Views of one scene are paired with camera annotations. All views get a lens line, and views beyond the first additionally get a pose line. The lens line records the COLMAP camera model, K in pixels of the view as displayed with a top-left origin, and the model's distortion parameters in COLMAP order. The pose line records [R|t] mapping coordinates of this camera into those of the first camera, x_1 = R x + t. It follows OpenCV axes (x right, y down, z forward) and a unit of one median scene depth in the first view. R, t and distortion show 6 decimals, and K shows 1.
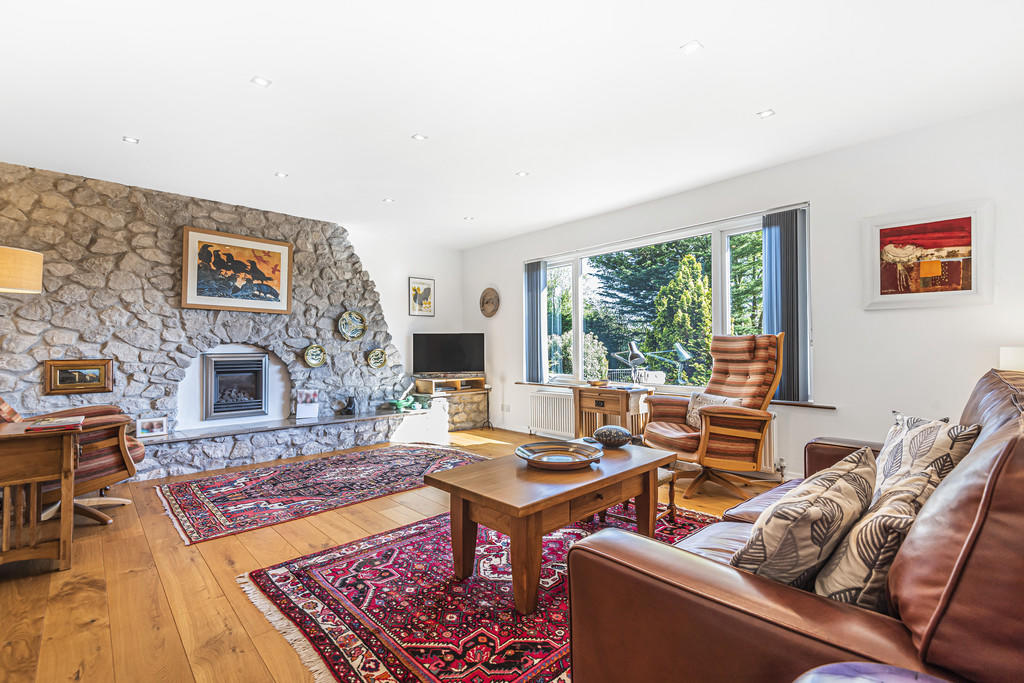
lens RADIAL K [[462.2, 0, 515.8], [0, 462.2, 341.1], [0, 0, 1]] dist [0.019053, -0.009823]
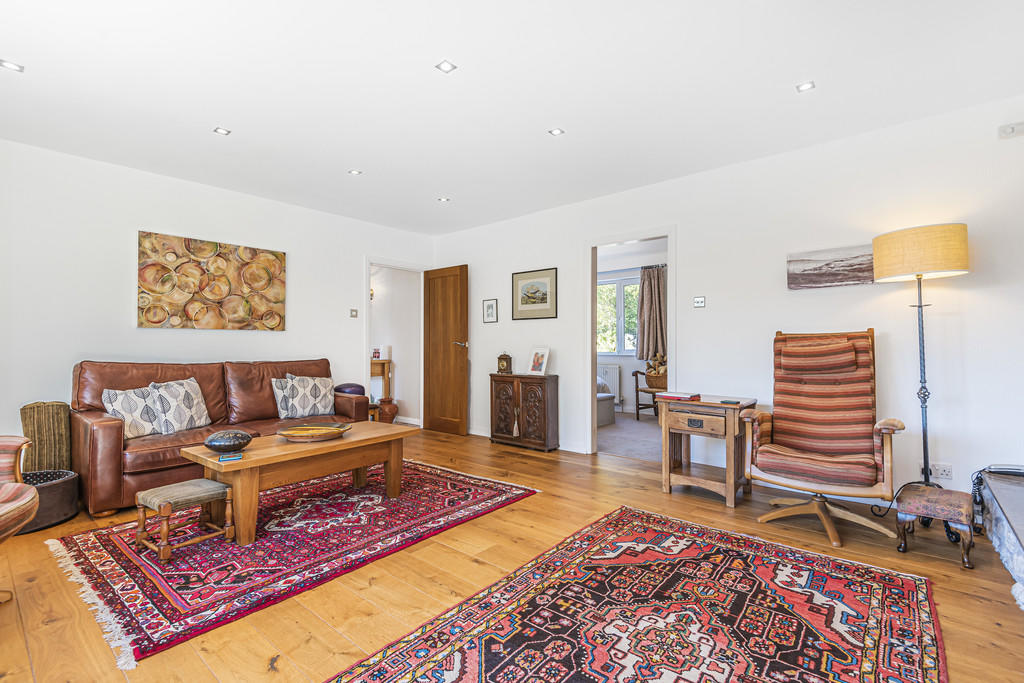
lens RADIAL K [[462.2, 0, 515.8], [0, 462.2, 341.1], [0, 0, 1]] dist [0.019053, -0.009823]
pose [[-0.992413, 0.005993, -0.122803, -0.239404], [0.008921, 0.999688, -0.023312, 0.028334], [0.122625, -0.024231, -0.992157, 1.883110]]
